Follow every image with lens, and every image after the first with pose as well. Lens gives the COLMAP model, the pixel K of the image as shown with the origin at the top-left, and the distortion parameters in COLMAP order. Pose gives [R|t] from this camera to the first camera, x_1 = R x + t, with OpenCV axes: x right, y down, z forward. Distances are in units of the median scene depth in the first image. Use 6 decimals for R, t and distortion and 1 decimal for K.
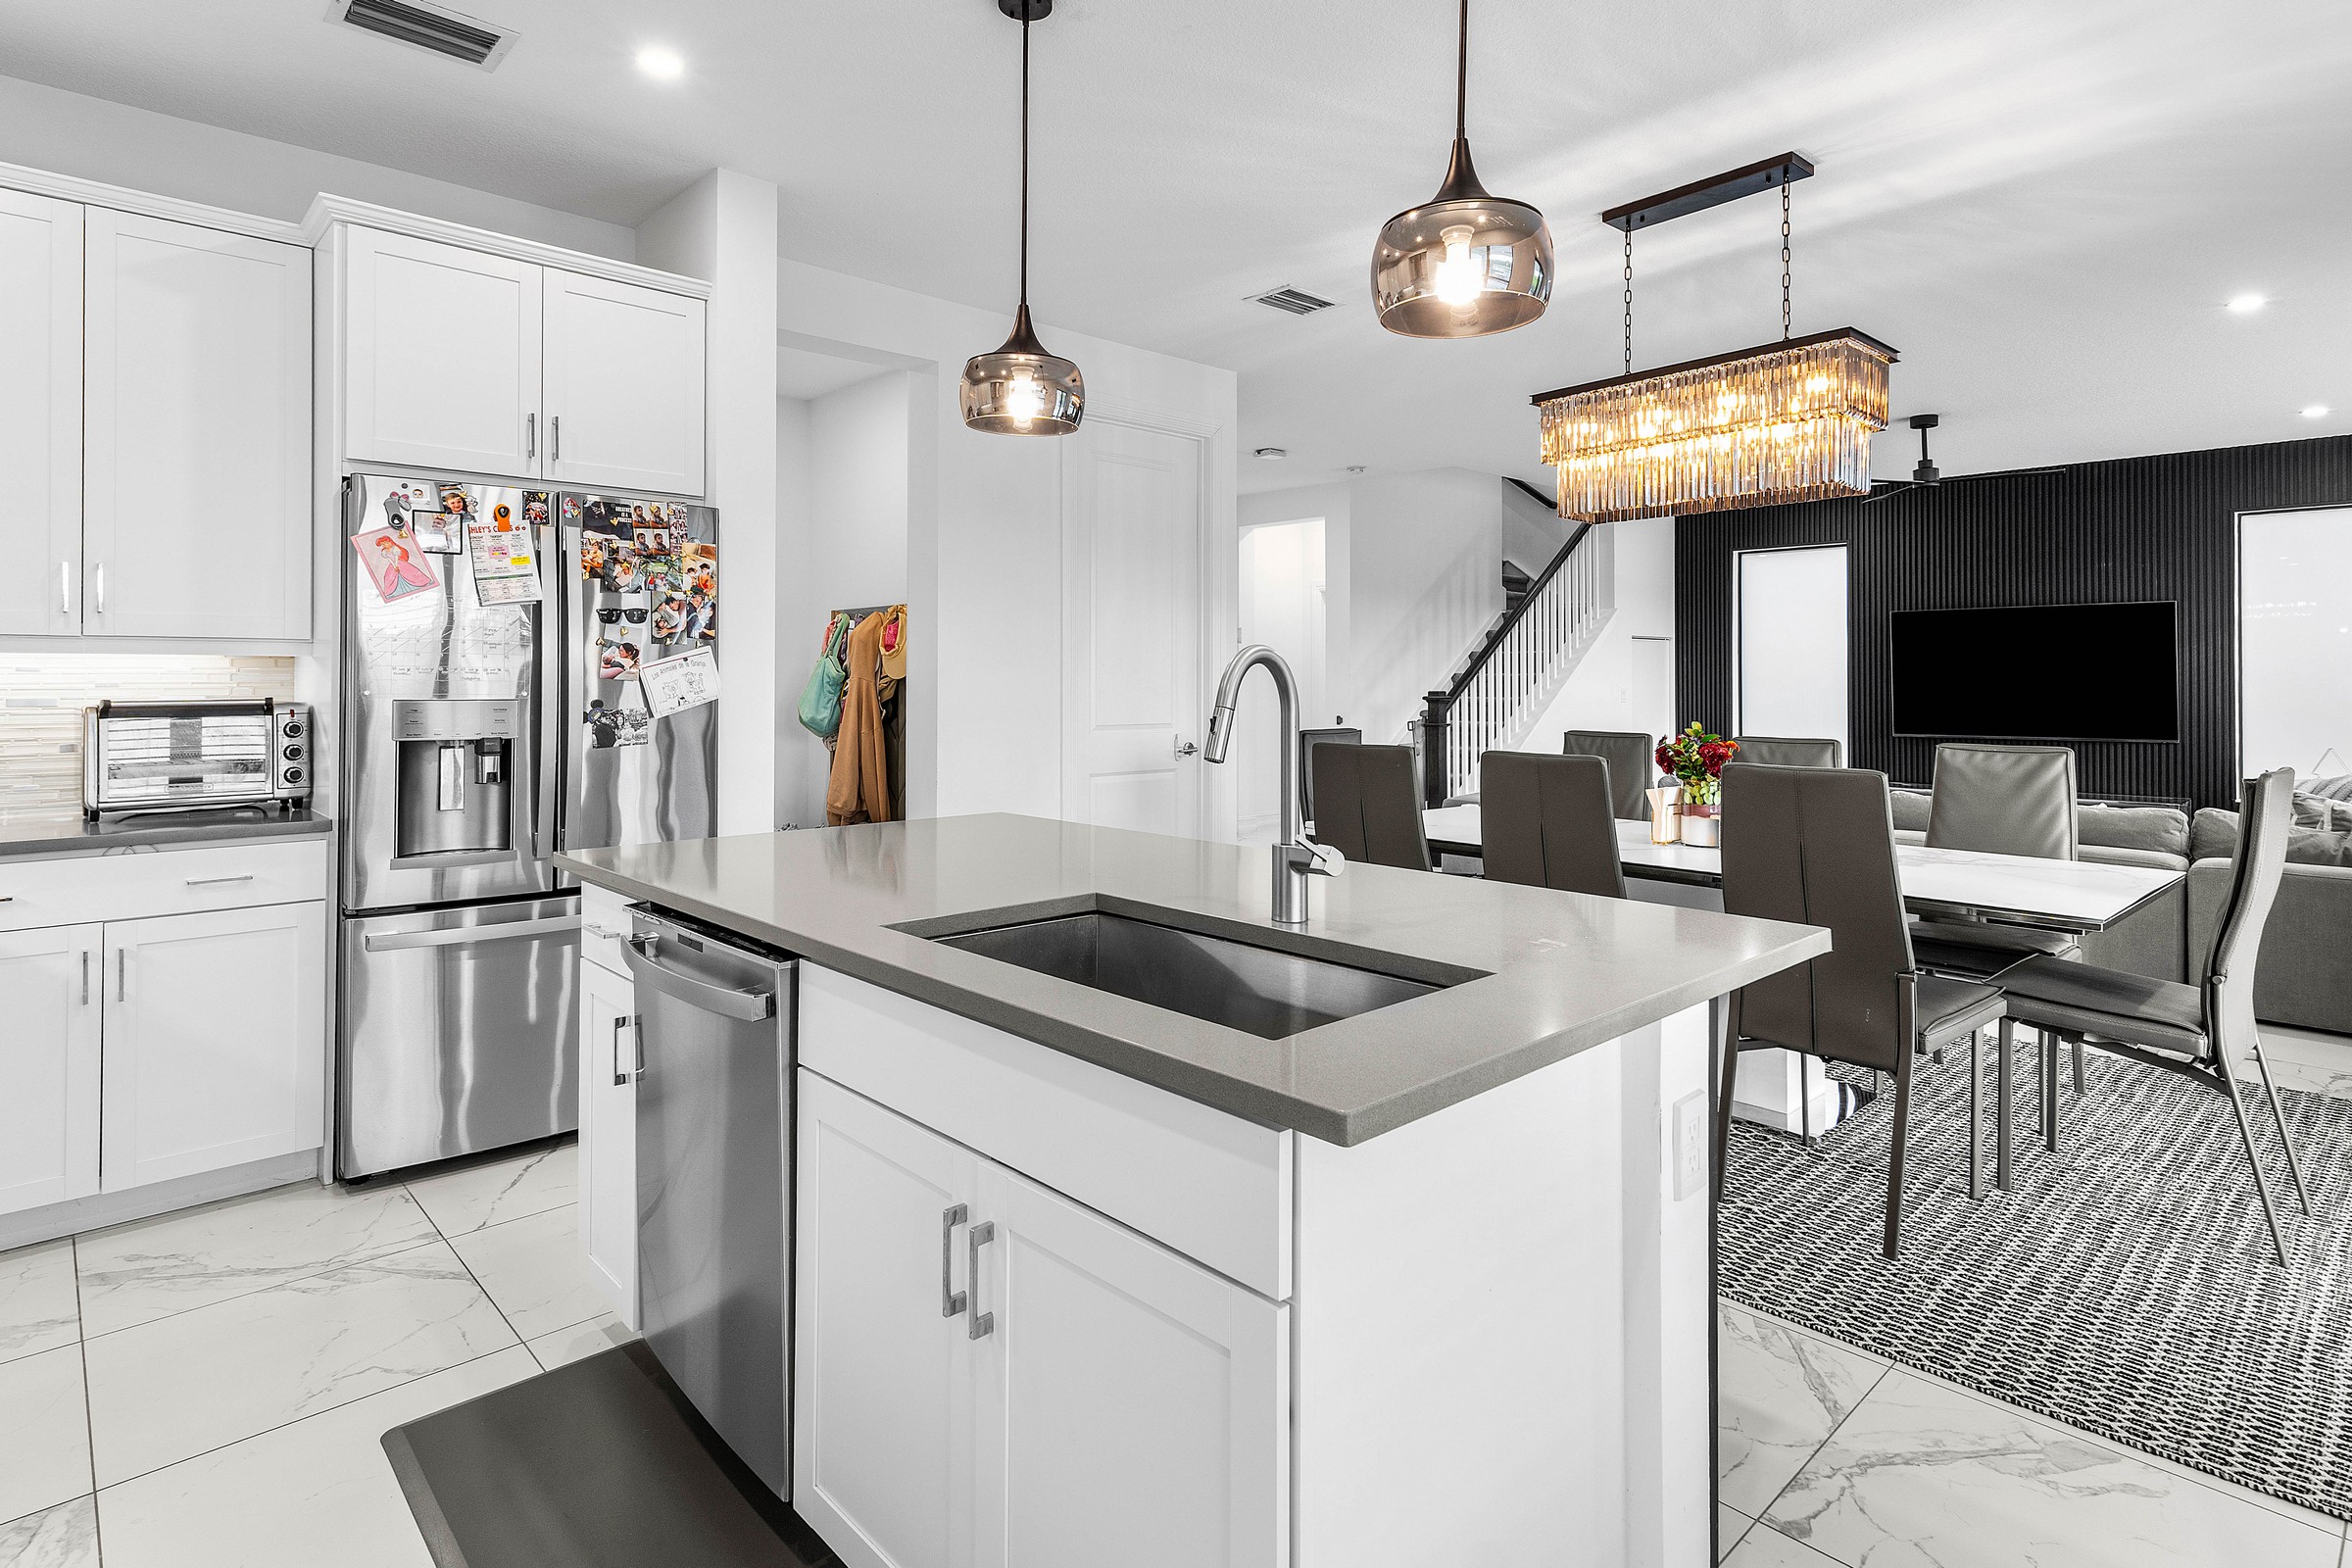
lens RADIAL K [[1215.9, 0, 1205.9], [0, 1215.9, 663.5], [0, 0, 1]] dist [0.004593, 0.000395]
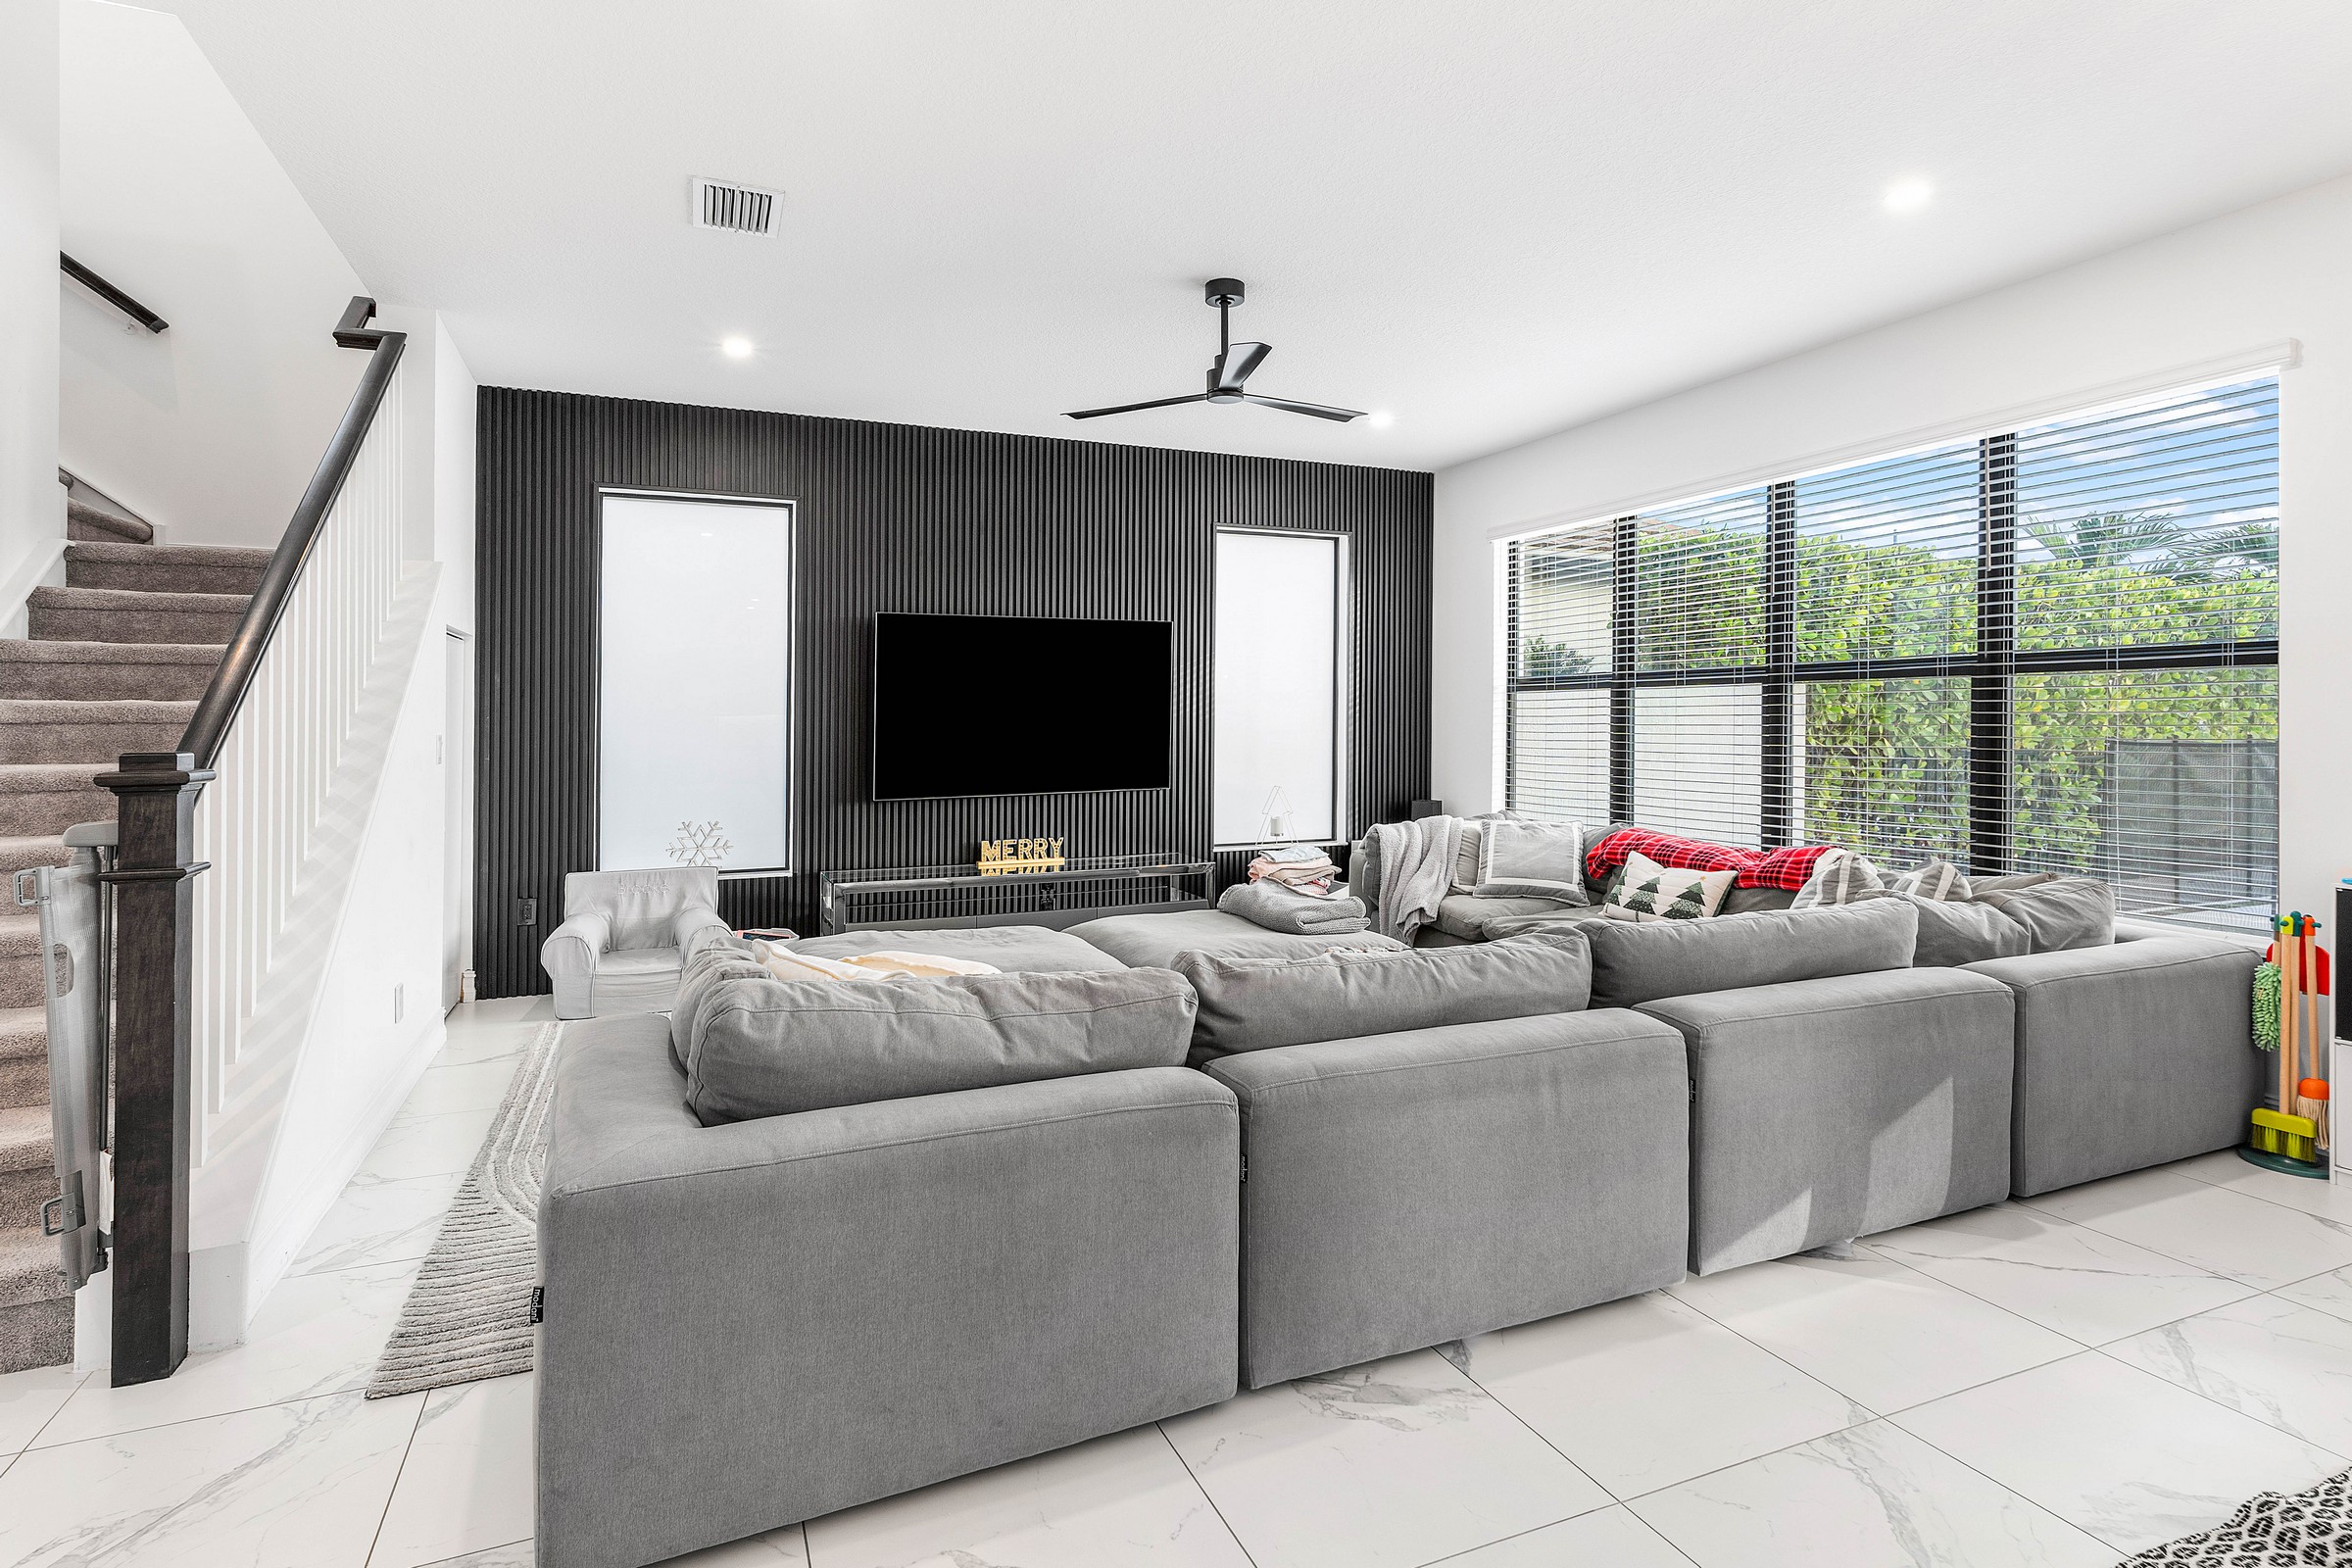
lens RADIAL K [[1201.8, 0, 1172.2], [0, 1201.8, 704.4], [0, 0, 1]] dist [0.007950, 0.000579]
pose [[0.360601, 0.010663, 0.932659, 0.039545], [-0.008864, 0.999929, -0.008005, 0.031084], [-0.932678, -0.005381, 0.360669, 1.722839]]
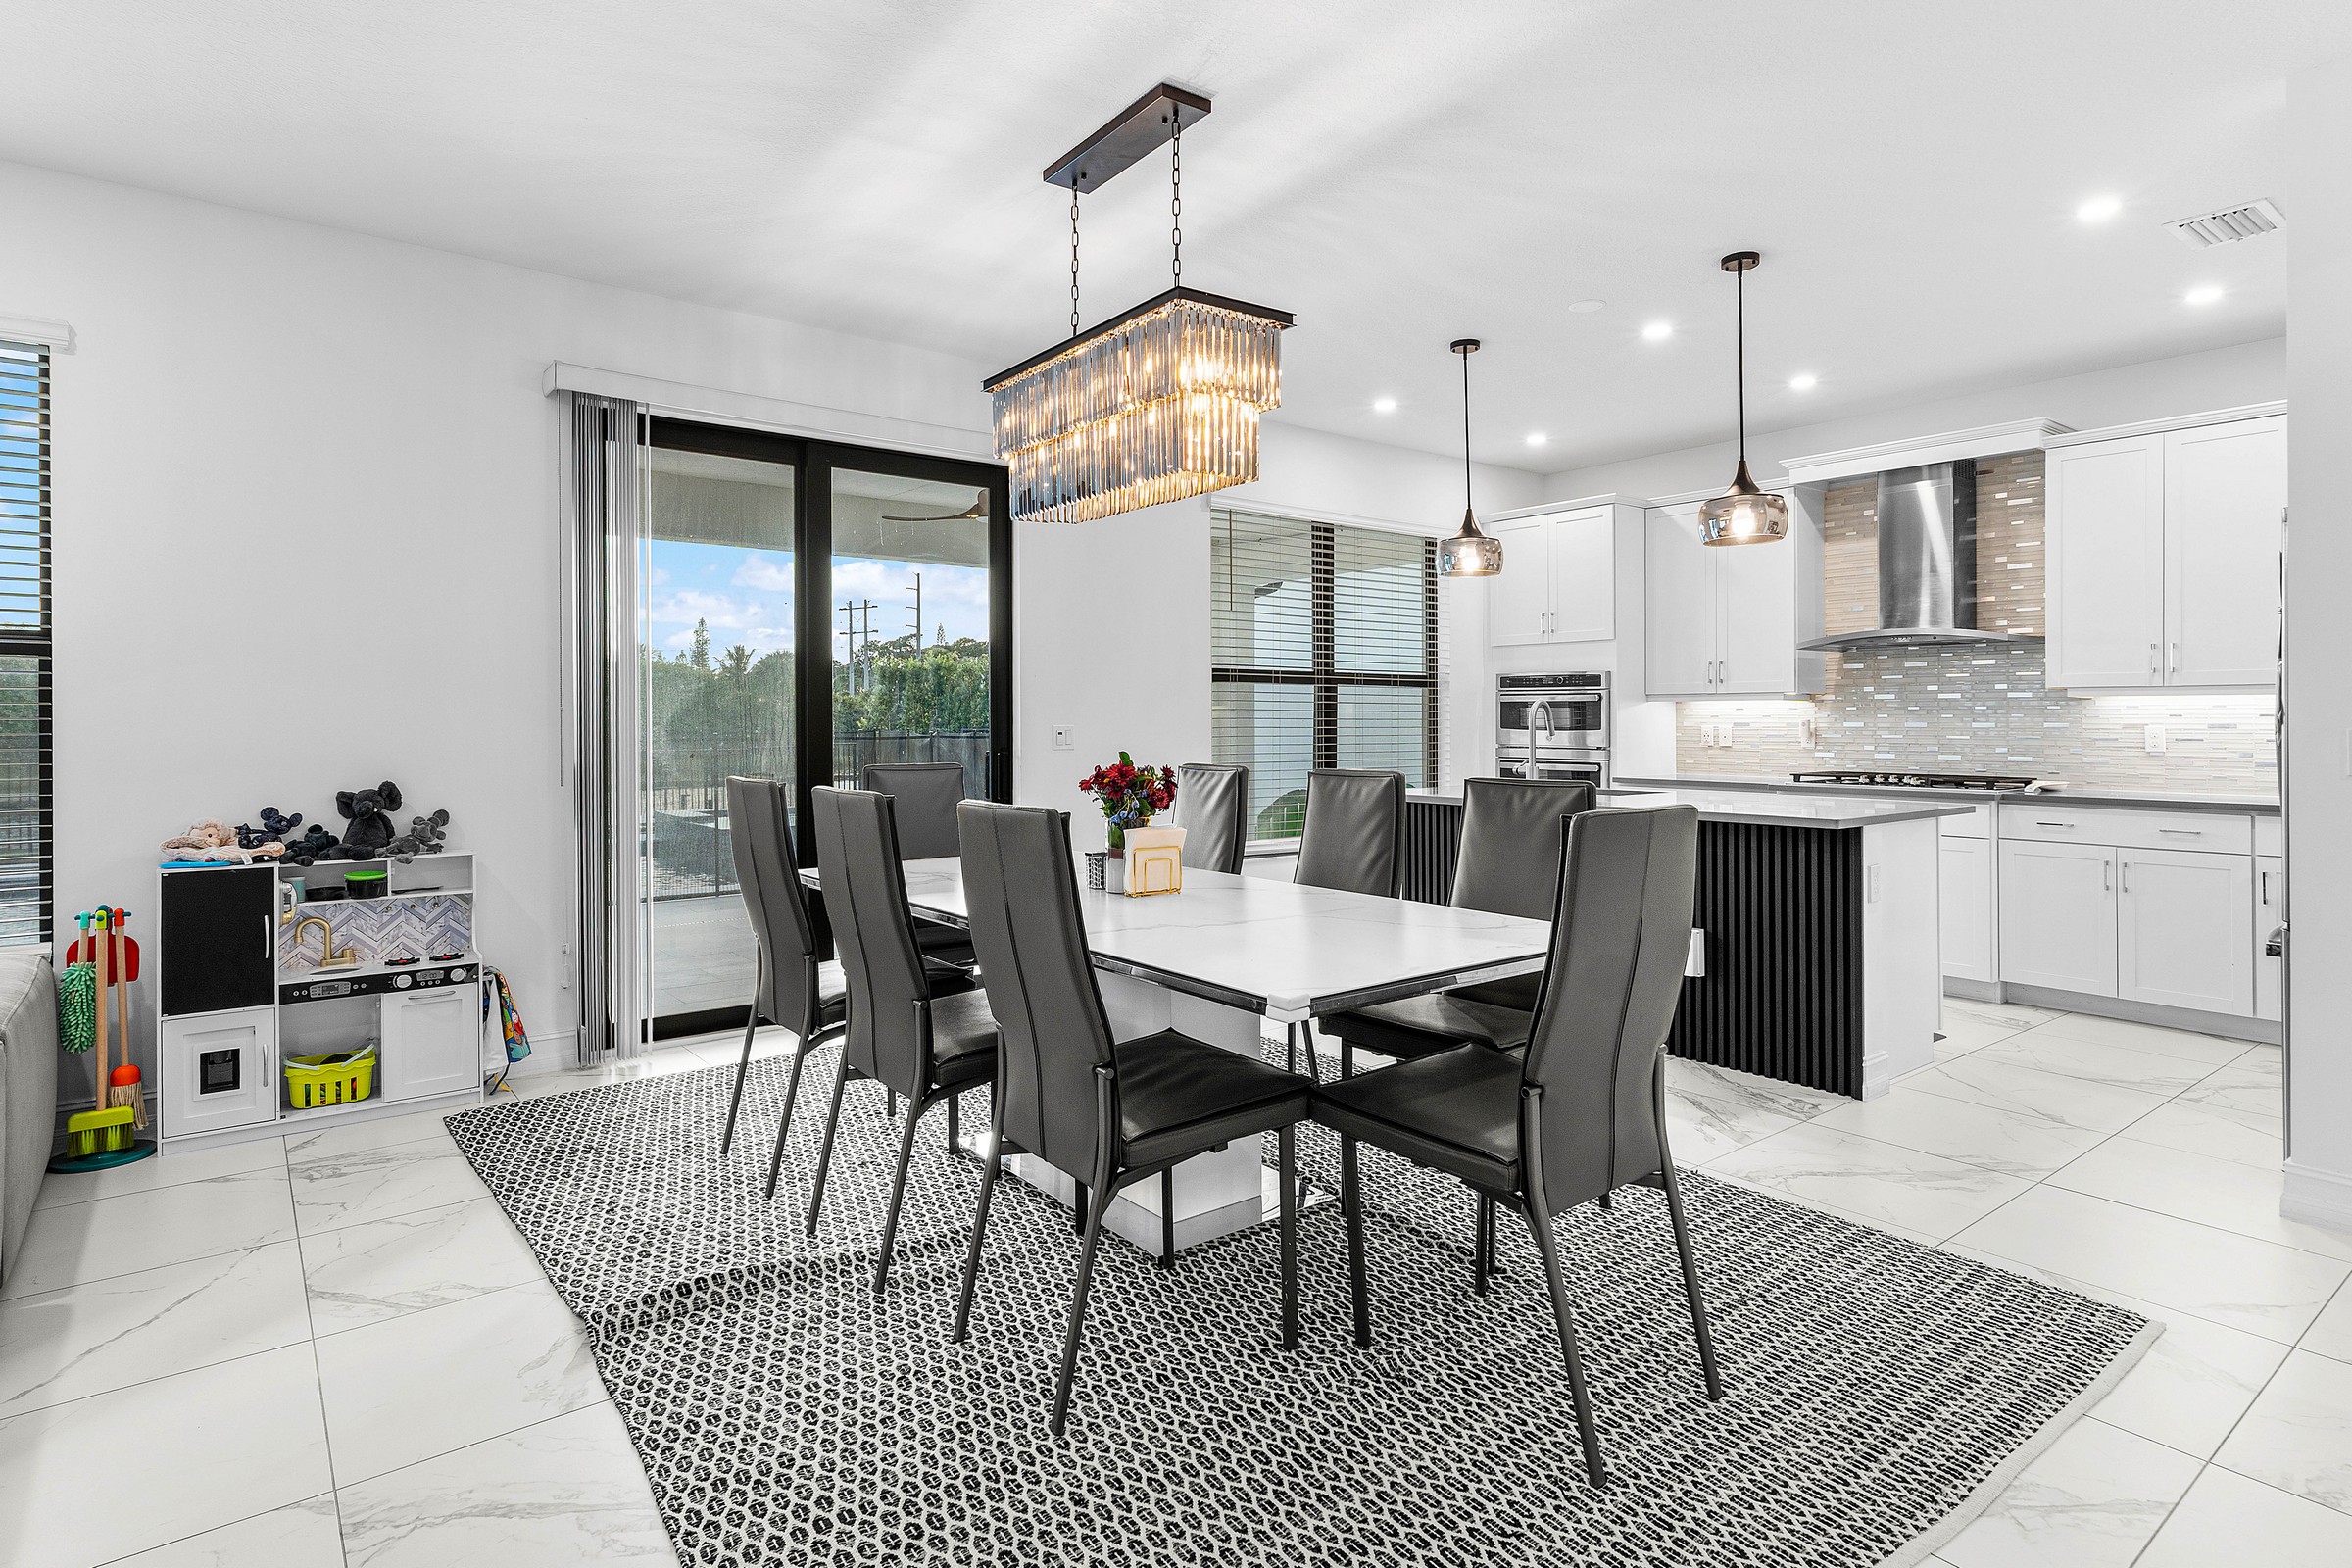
lens RADIAL K [[1215.1, 0, 1181.3], [0, 1215.1, 730.0], [0, 0, 1]] dist [0.005134, 0.001945]
pose [[-0.994330, -0.001738, 0.106321, 0.304552], [-0.002529, 0.999970, -0.007309, 0.044680], [-0.106305, -0.007536, -0.994305, 2.112106]]
